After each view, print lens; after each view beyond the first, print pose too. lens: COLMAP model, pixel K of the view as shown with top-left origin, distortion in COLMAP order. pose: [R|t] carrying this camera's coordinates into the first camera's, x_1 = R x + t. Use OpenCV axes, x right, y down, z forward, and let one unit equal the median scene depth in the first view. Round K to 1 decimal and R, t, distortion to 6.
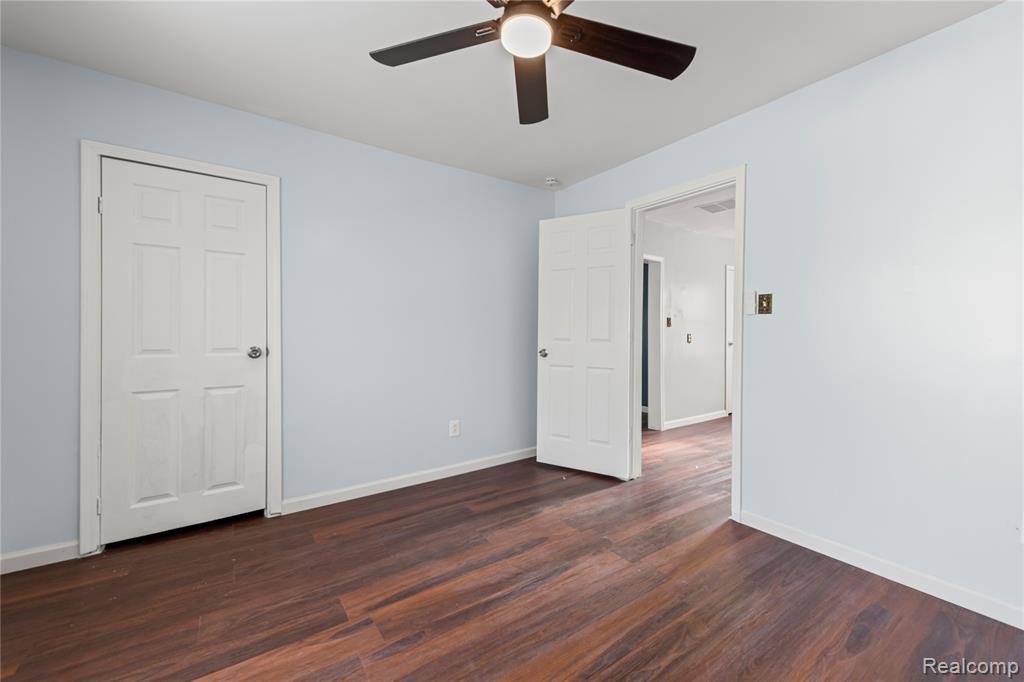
lens RADIAL K [[429.3, 0, 501.6], [0, 429.3, 340.3], [0, 0, 1]] dist [0.009127, 0.000374]
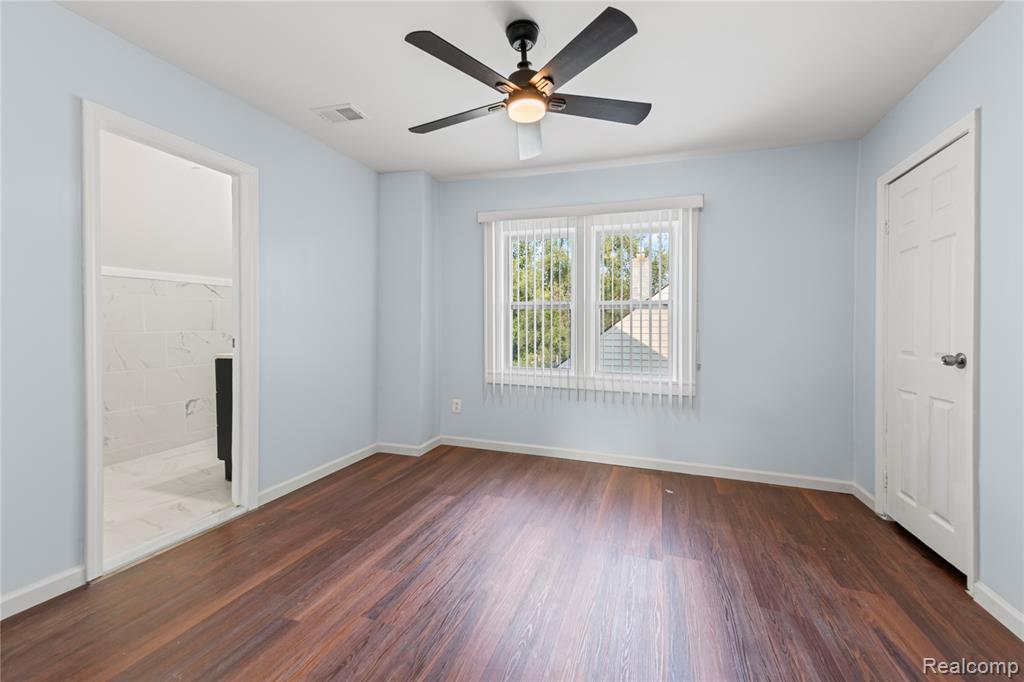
lens RADIAL K [[429.3, 0, 501.6], [0, 429.3, 340.3], [0, 0, 1]] dist [0.009127, 0.000374]
pose [[-0.843324, 0.003888, -0.537392, 0.564645], [-0.012042, 0.999586, 0.026128, -0.018828], [0.537271, 0.028506, -0.842928, 1.336467]]
